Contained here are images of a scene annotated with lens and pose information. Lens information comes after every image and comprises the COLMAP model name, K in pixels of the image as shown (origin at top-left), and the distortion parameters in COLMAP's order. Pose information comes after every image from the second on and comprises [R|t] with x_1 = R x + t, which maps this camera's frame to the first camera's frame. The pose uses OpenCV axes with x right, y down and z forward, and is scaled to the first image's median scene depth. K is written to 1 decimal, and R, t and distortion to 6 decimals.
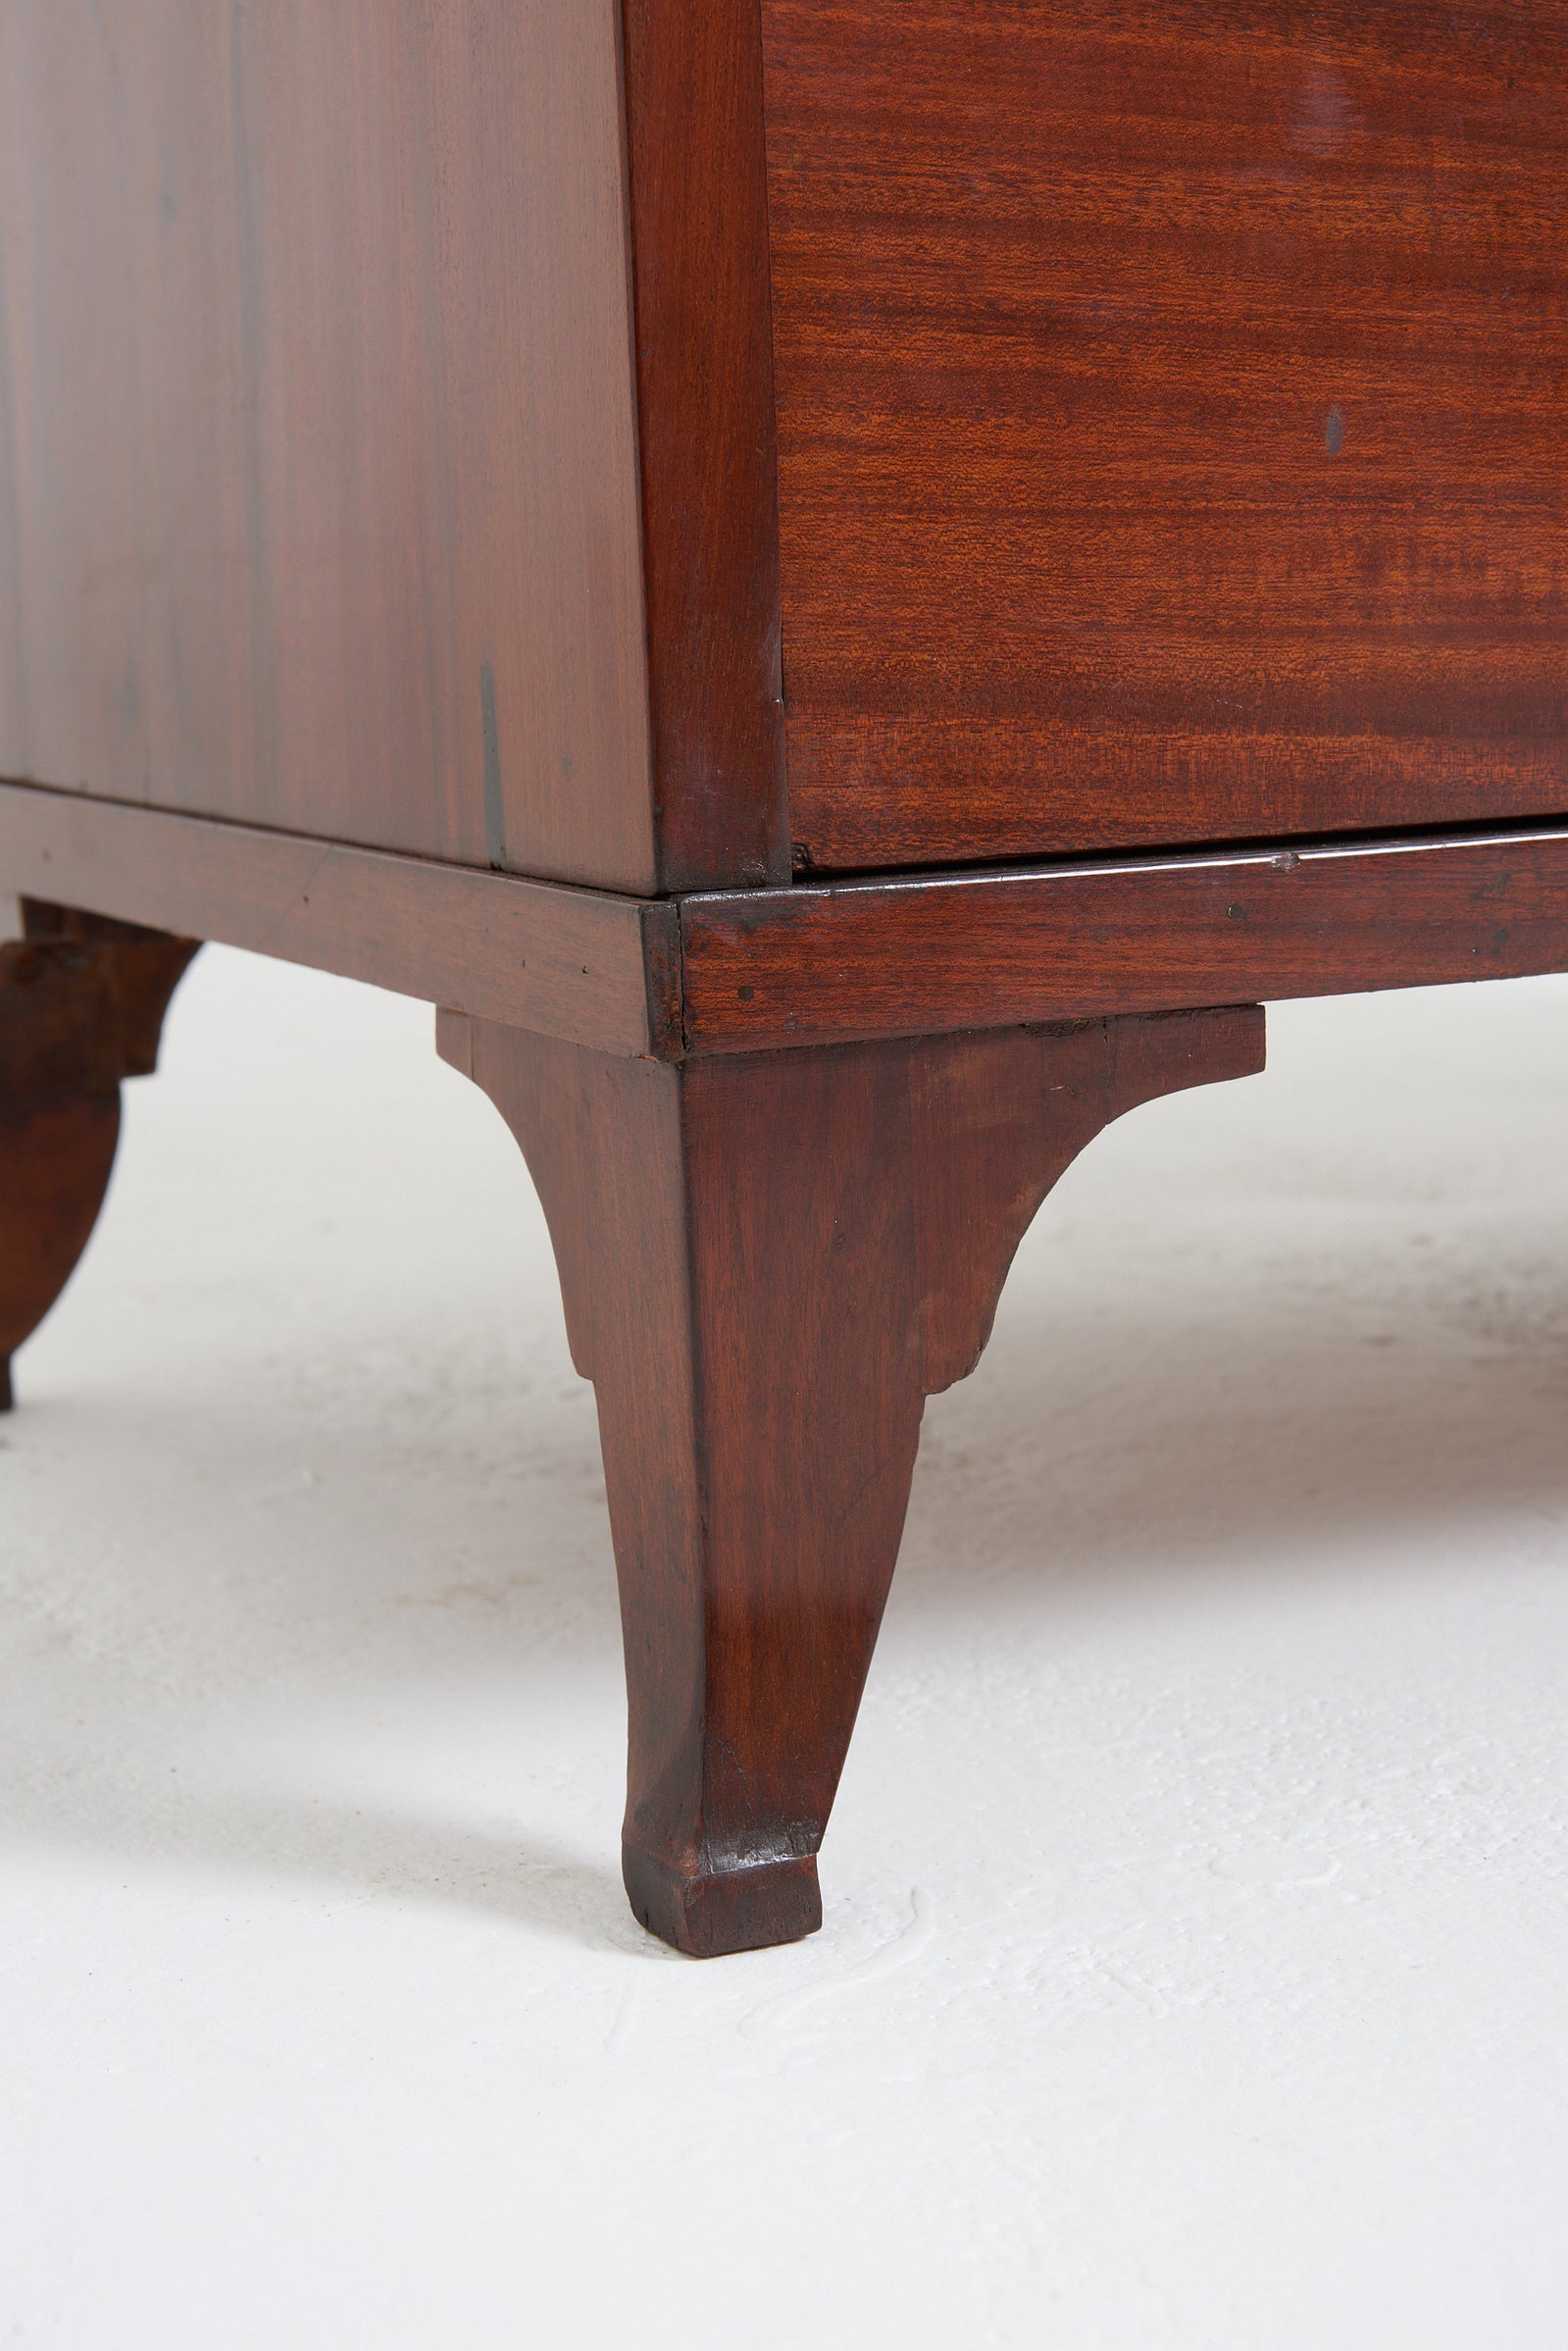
lens RADIAL K [[4445.1, 0, 786.2], [0, 4445.1, 1335.0], [0, 0, 1]] dist [-0.018250, -0.162640]
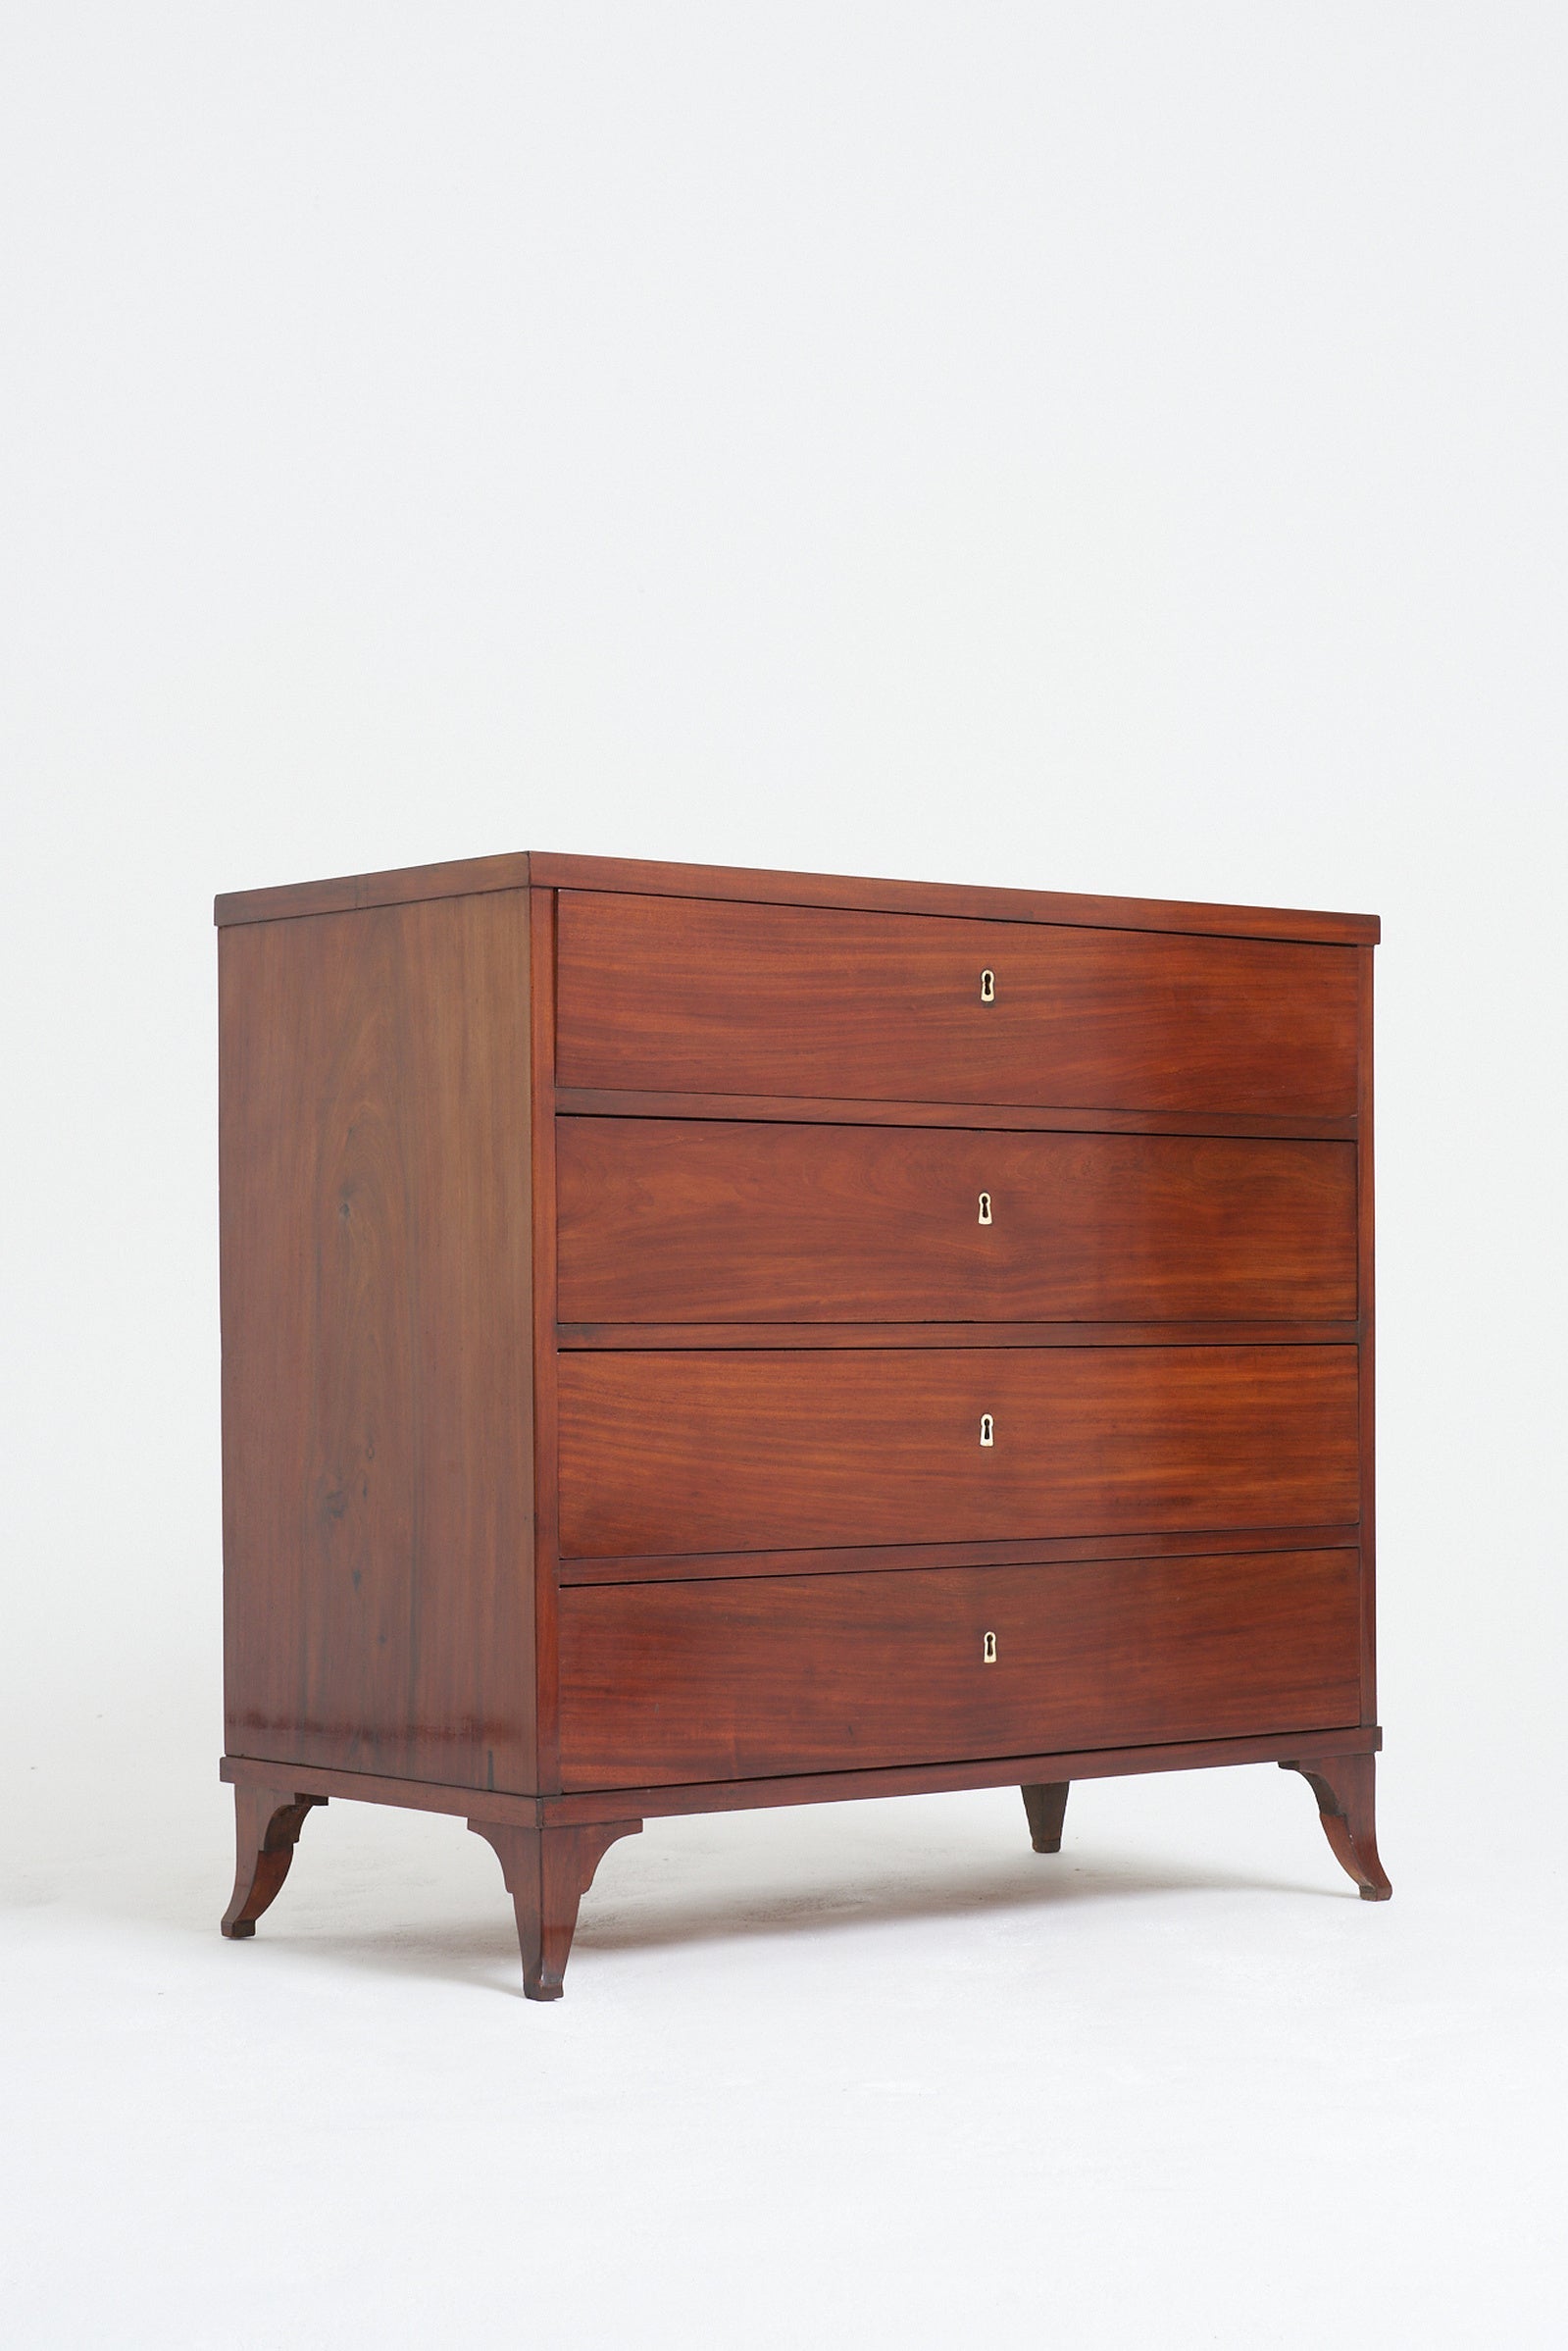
lens RADIAL K [[4445.1, 0, 786.2], [0, 4445.1, 1335.0], [0, 0, 1]] dist [-0.018250, -0.162640]
pose [[0.971187, 0.033340, 0.235976, -0.971320], [0.013412, 0.980951, -0.193794, 0.377867], [-0.237942, 0.191375, 0.952239, -4.073921]]
